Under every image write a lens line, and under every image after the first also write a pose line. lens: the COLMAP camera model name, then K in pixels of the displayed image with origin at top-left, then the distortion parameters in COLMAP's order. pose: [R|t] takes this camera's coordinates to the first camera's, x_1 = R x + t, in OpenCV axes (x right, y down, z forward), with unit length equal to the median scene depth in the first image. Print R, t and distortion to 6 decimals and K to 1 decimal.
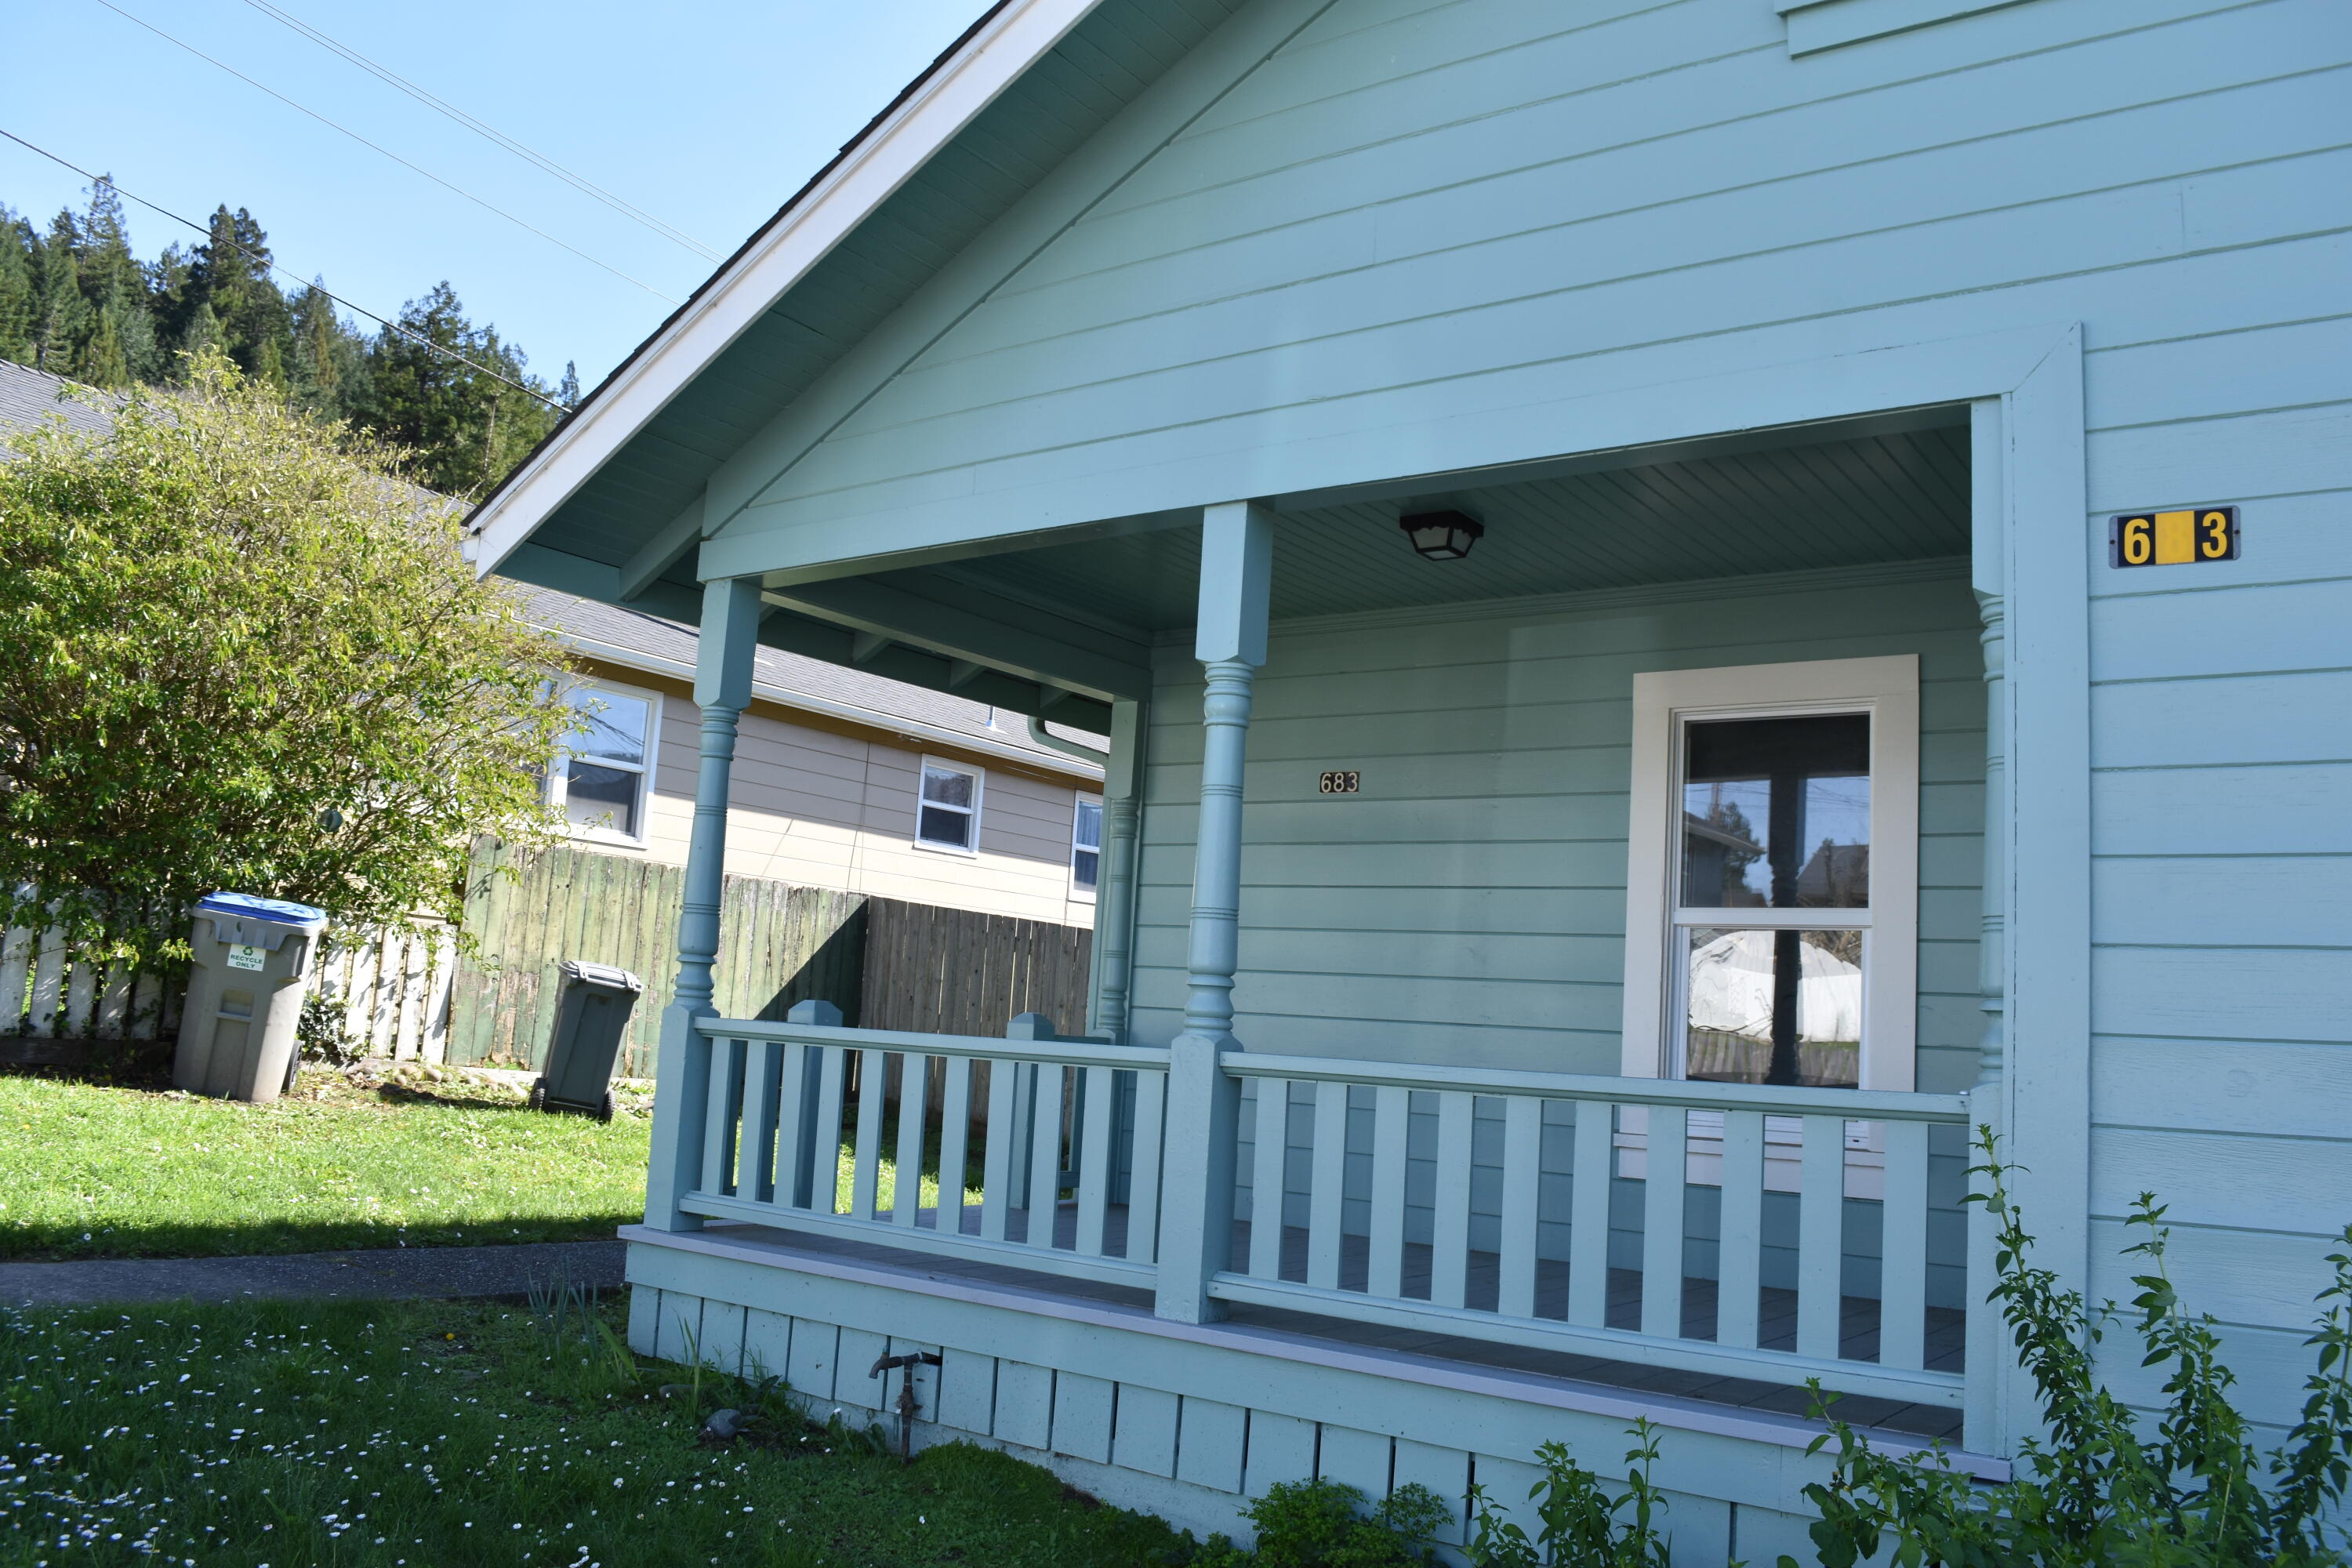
lens RADIAL K [[1905.4, 0, 1176.0], [0, 1905.4, 784.0], [0, 0, 1]] dist [-0.073134, 0.003438]
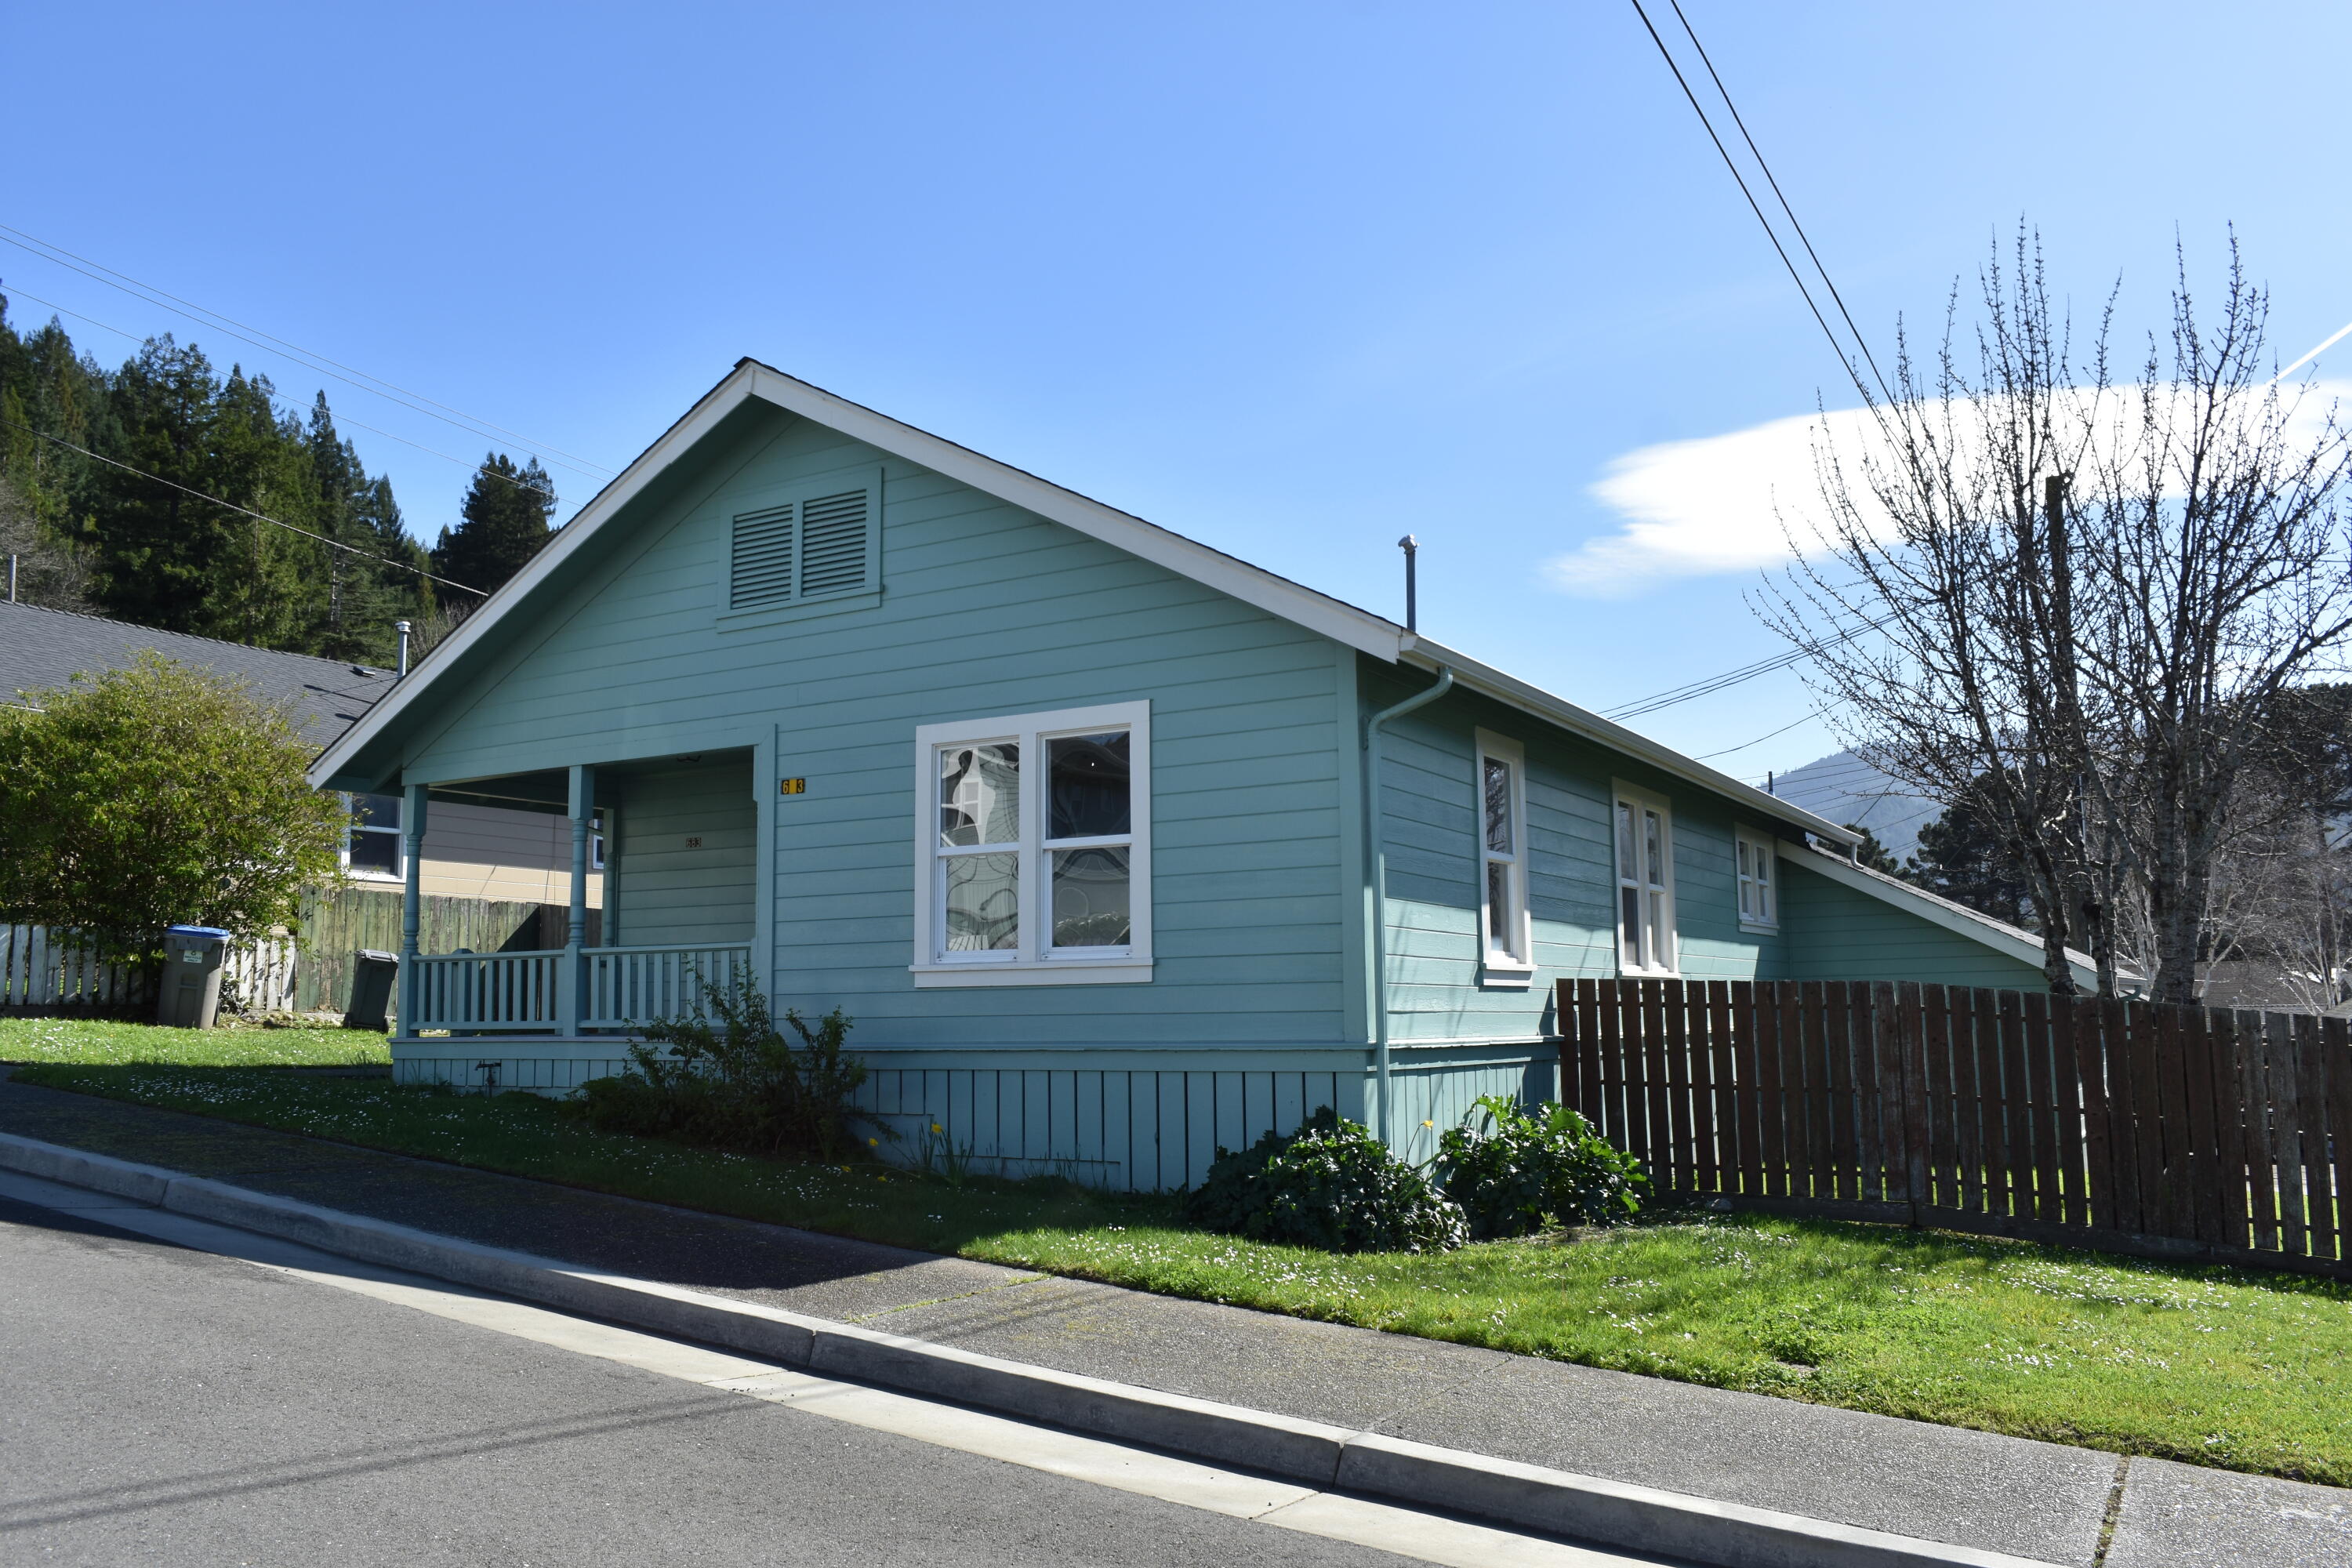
lens RADIAL K [[1905.4, 0, 1176.0], [0, 1905.4, 784.0], [0, 0, 1]] dist [-0.073134, 0.003438]
pose [[0.992436, -0.062409, 0.105720, 0.292755], [0.061138, 0.998013, 0.015218, -0.048551], [-0.106460, -0.008639, 0.994279, -0.927790]]
